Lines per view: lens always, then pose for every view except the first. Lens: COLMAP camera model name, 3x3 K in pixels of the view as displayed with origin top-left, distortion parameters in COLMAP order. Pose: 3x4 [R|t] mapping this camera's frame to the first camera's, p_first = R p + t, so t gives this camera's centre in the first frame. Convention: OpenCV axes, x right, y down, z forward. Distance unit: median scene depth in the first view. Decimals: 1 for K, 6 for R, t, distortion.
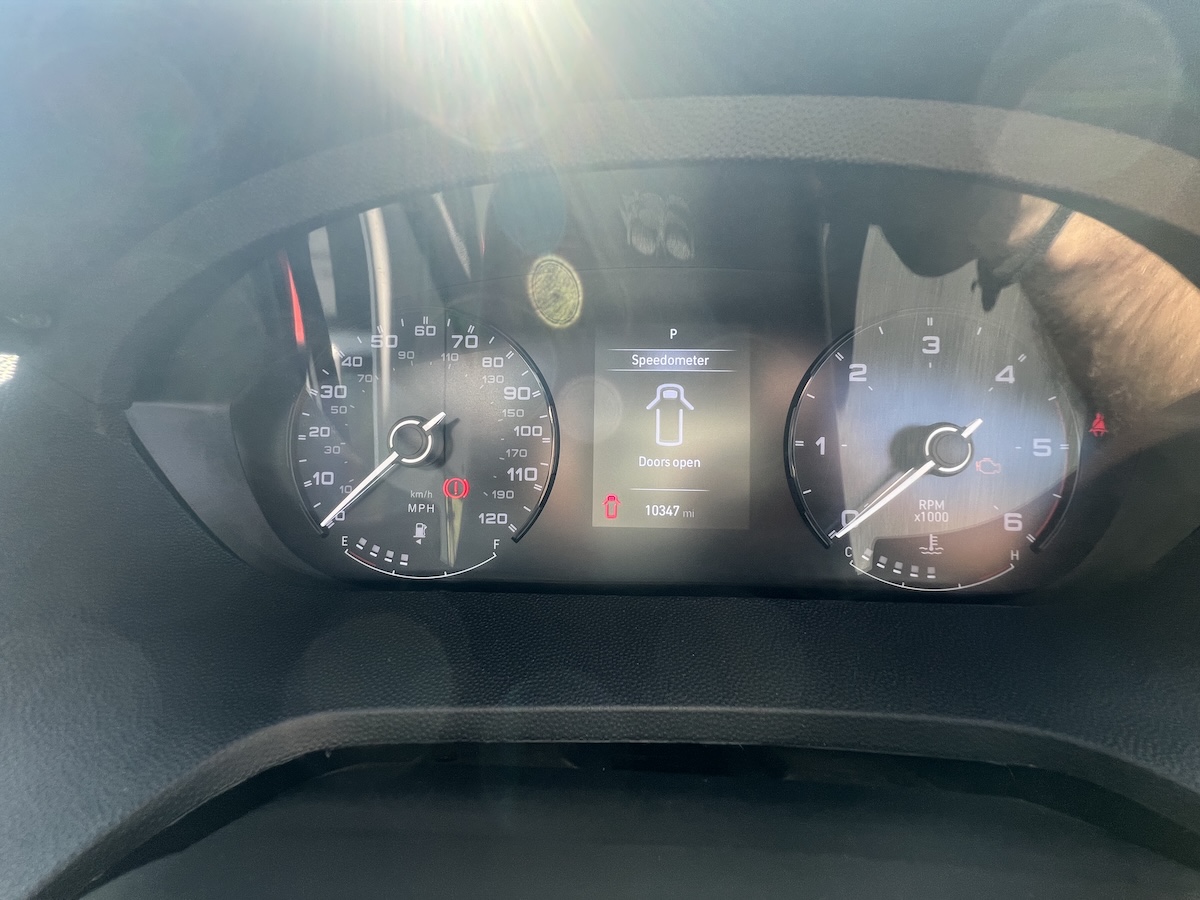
lens RADIAL K [[485.9, 0, 602.6], [0, 485.9, 448.7], [0, 0, 1]] dist [-0.002061, 0.000638]
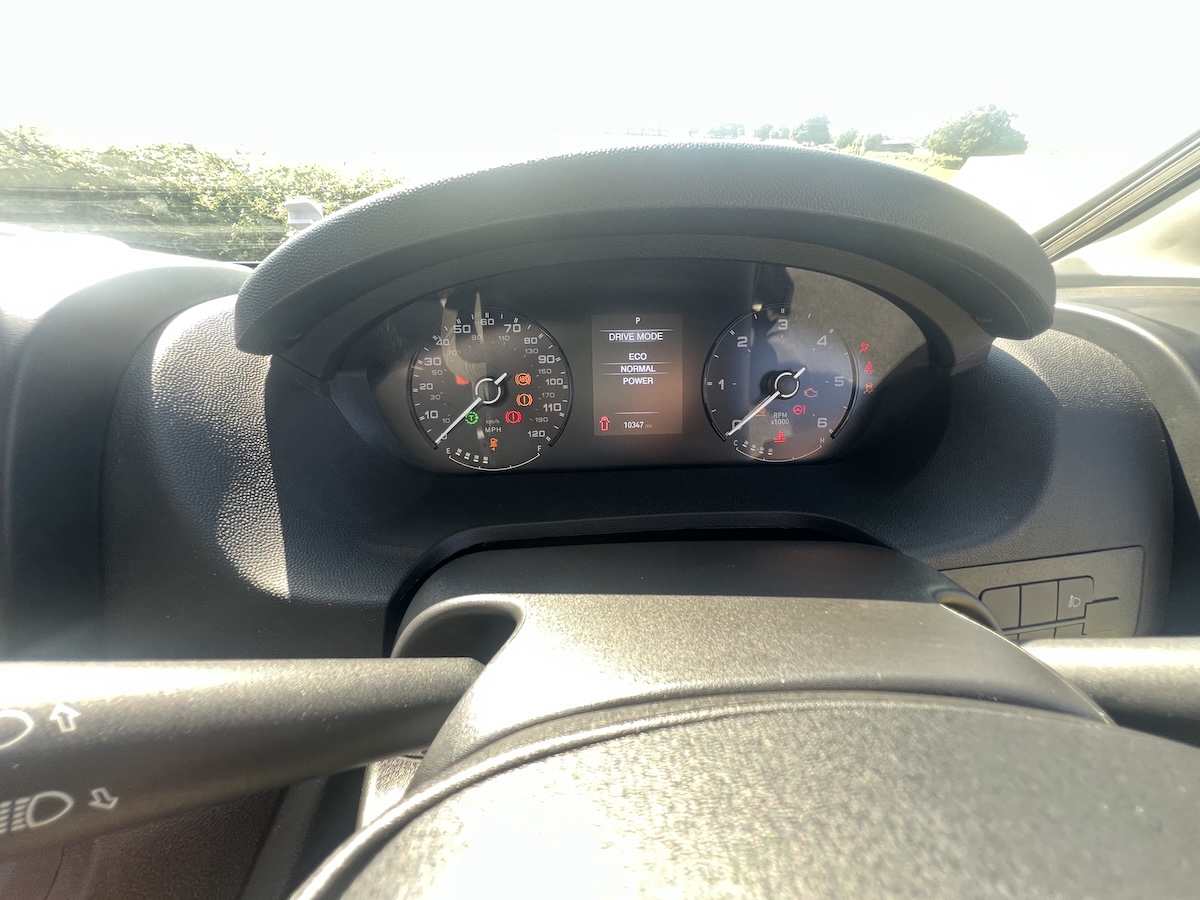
lens RADIAL K [[485.9, 0, 602.6], [0, 485.9, 448.7], [0, 0, 1]] dist [-0.002061, 0.000638]
pose [[0.994493, -0.048443, 0.092934, -0.155609], [0.032834, 0.986132, 0.162680, -0.076525], [-0.099526, -0.158733, 0.982293, -0.722791]]
